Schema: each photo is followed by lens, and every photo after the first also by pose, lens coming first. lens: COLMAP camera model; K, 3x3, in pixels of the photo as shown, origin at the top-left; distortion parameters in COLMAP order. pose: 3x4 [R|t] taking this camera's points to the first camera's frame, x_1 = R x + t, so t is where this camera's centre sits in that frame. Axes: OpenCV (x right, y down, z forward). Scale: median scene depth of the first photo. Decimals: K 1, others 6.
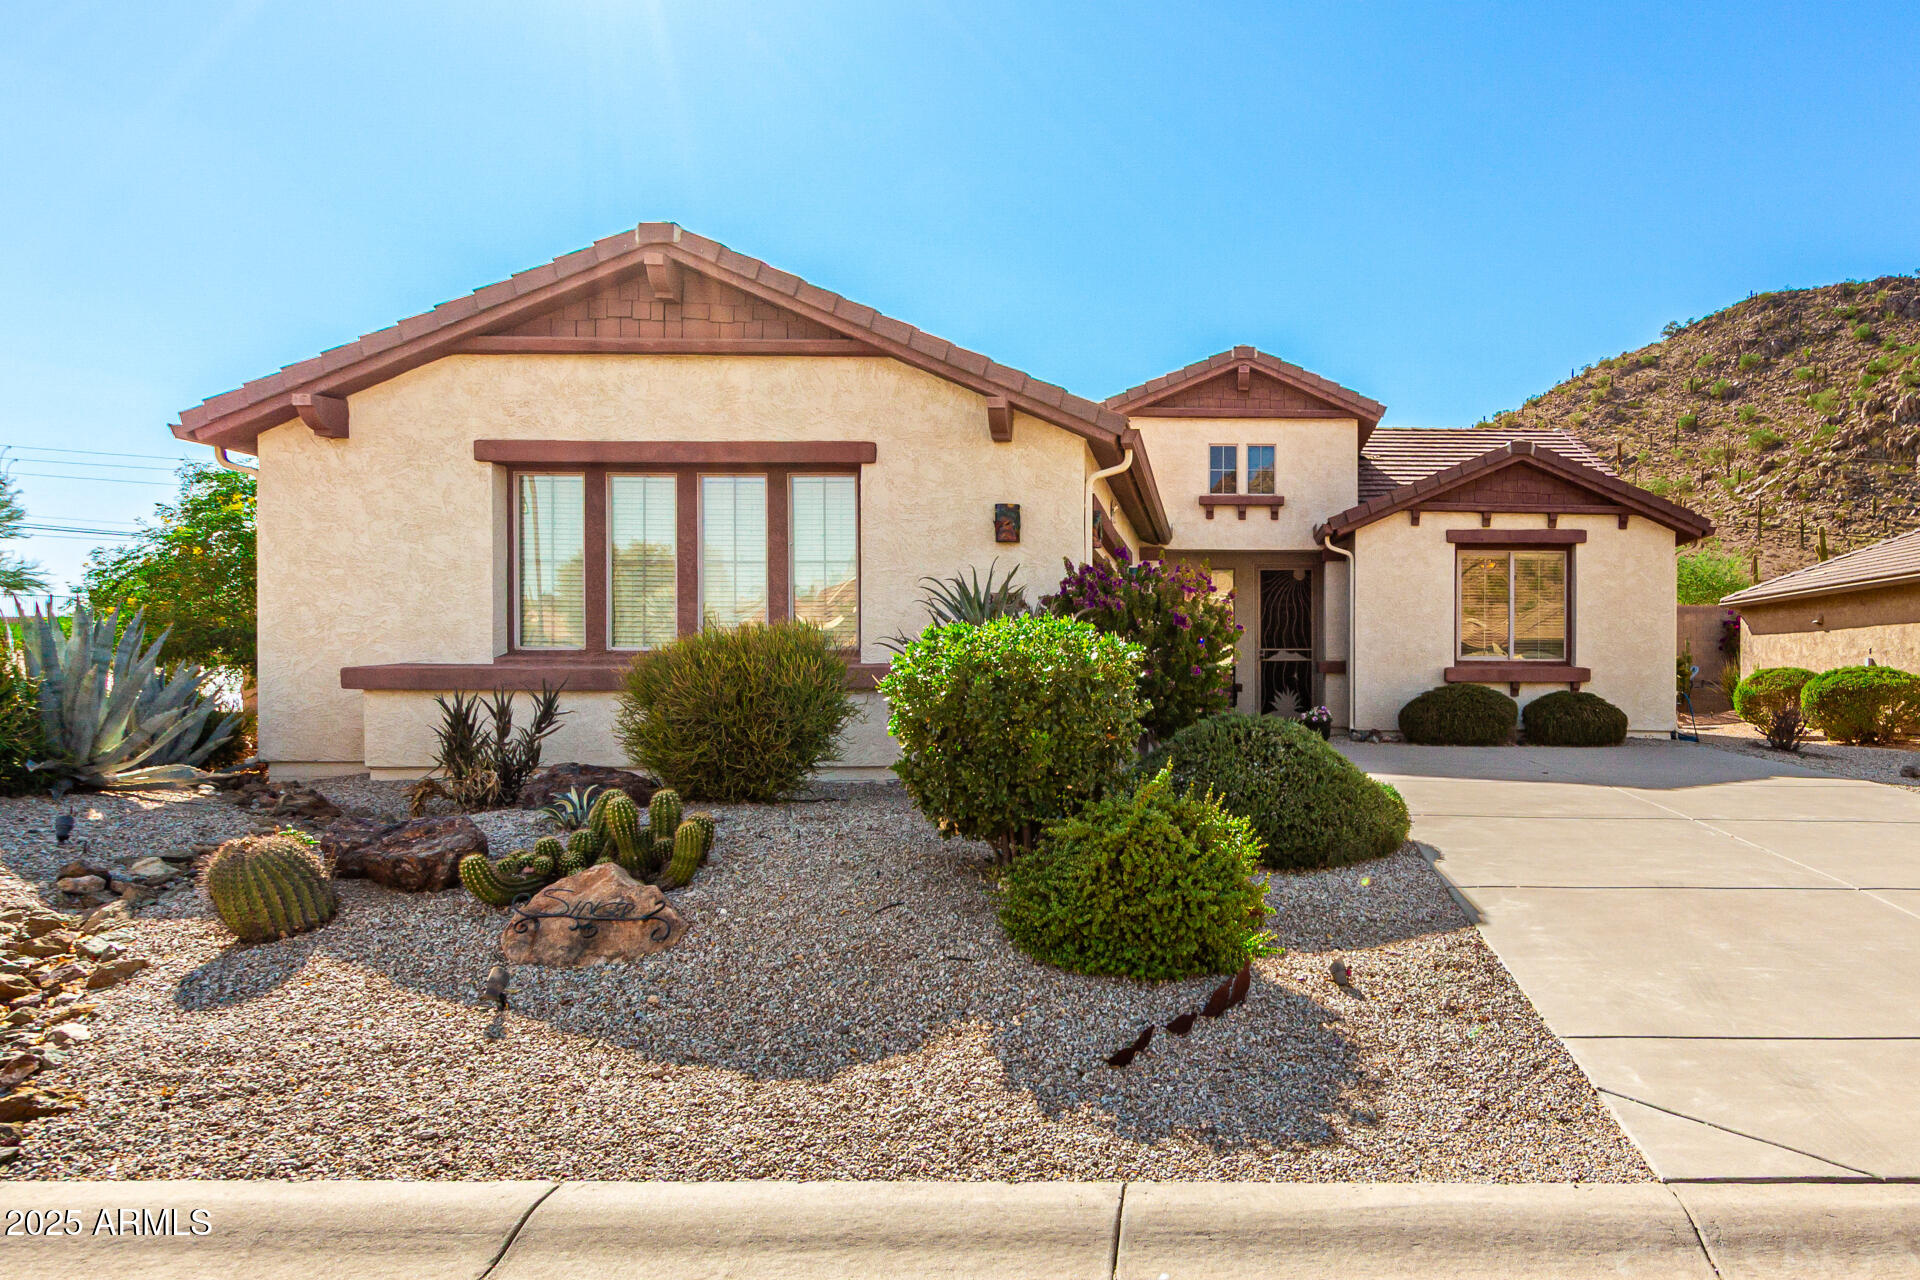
lens RADIAL K [[1175.1, 0, 959.8], [0, 1175.1, 676.5], [0, 0, 1]] dist [0.001879, 0.001079]
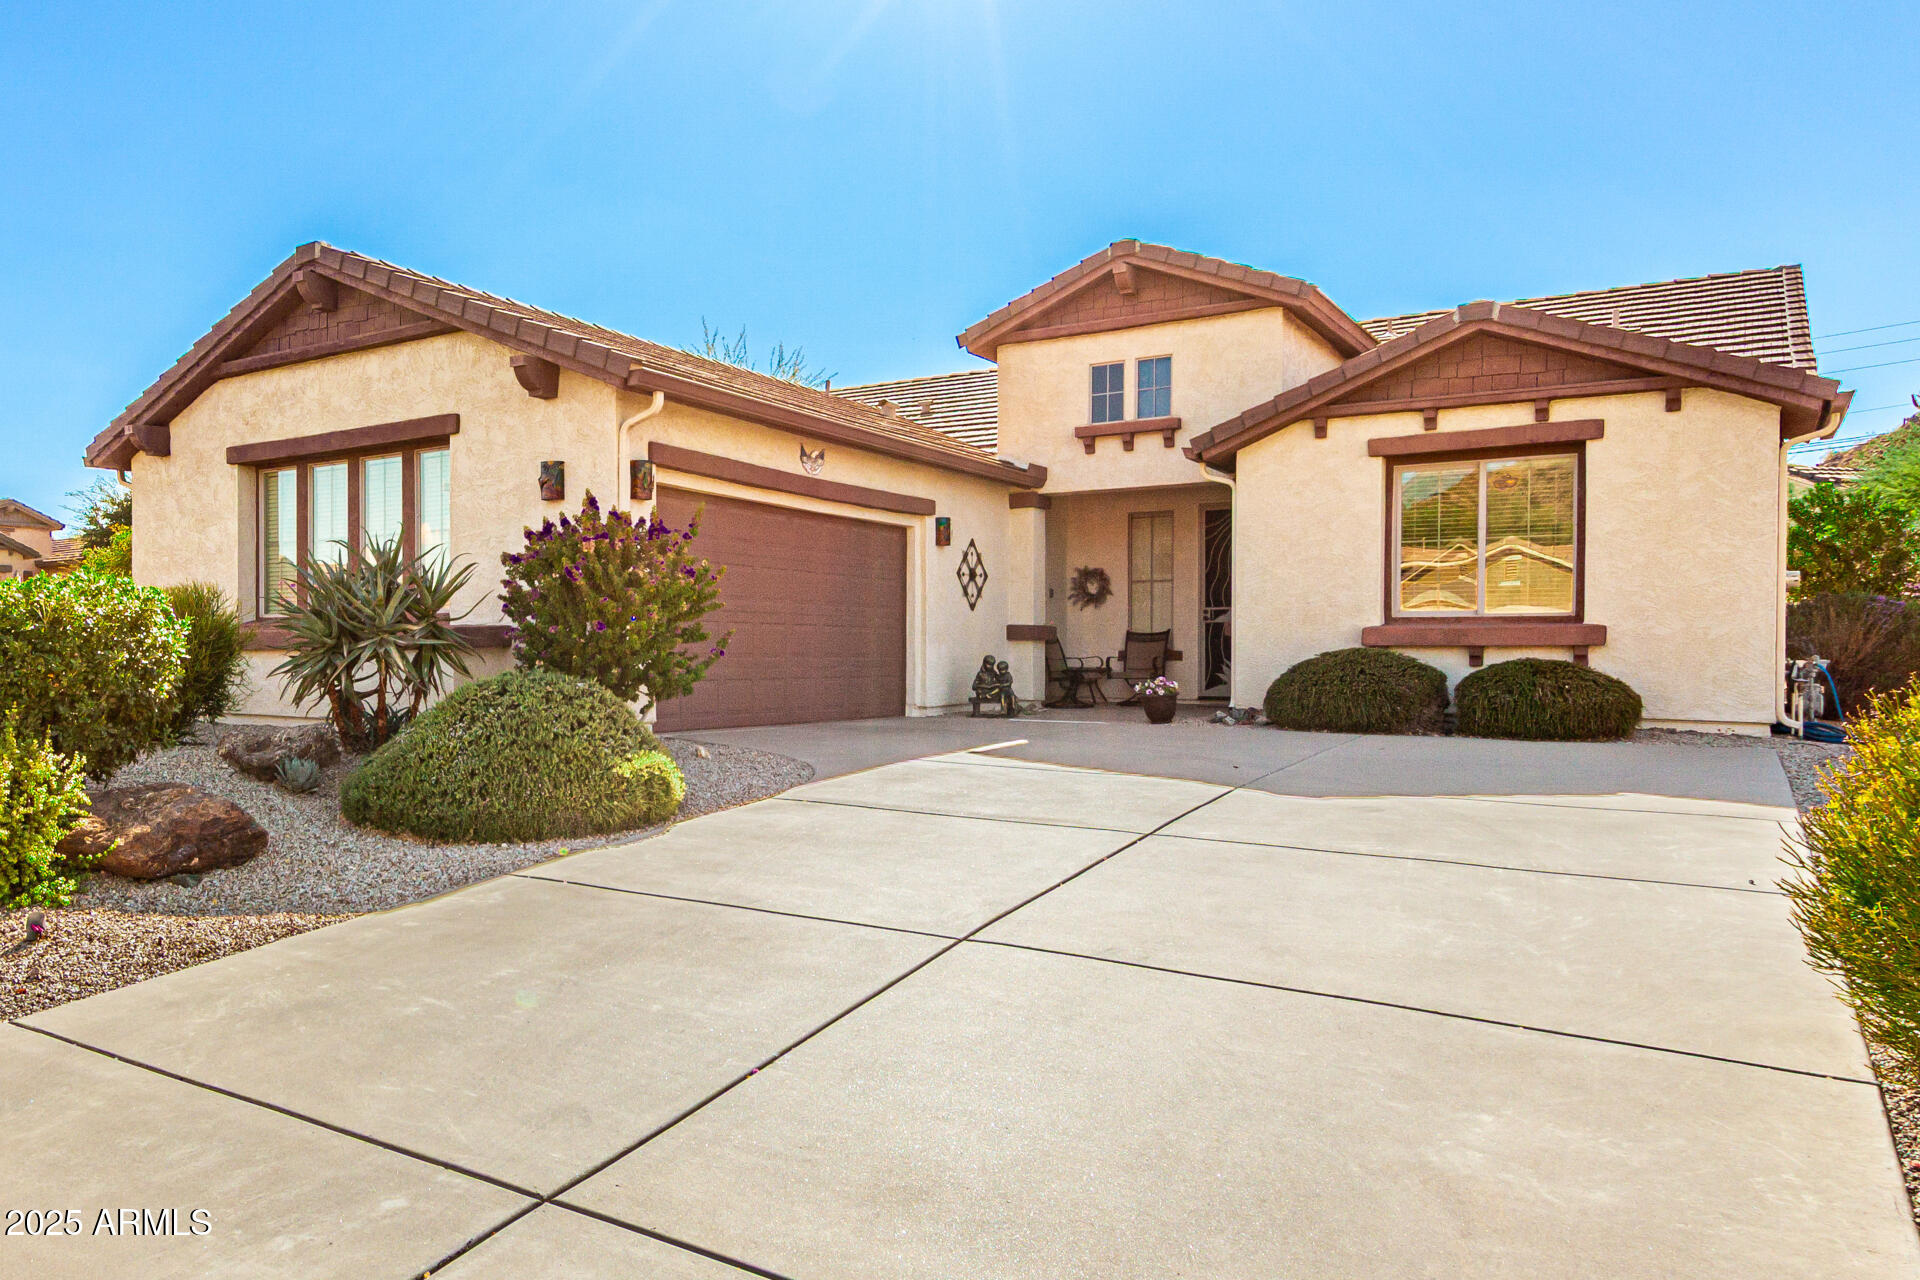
lens RADIAL K [[1172.1, 0, 843.8], [0, 1172.1, 654.2], [0, 0, 1]] dist [0.003988, 0.000881]
pose [[0.845621, 0.000002, -0.533784, 0.758047], [-0.001130, 0.999998, -0.001786, 0.016049], [0.533783, 0.002114, 0.845619, 0.294162]]
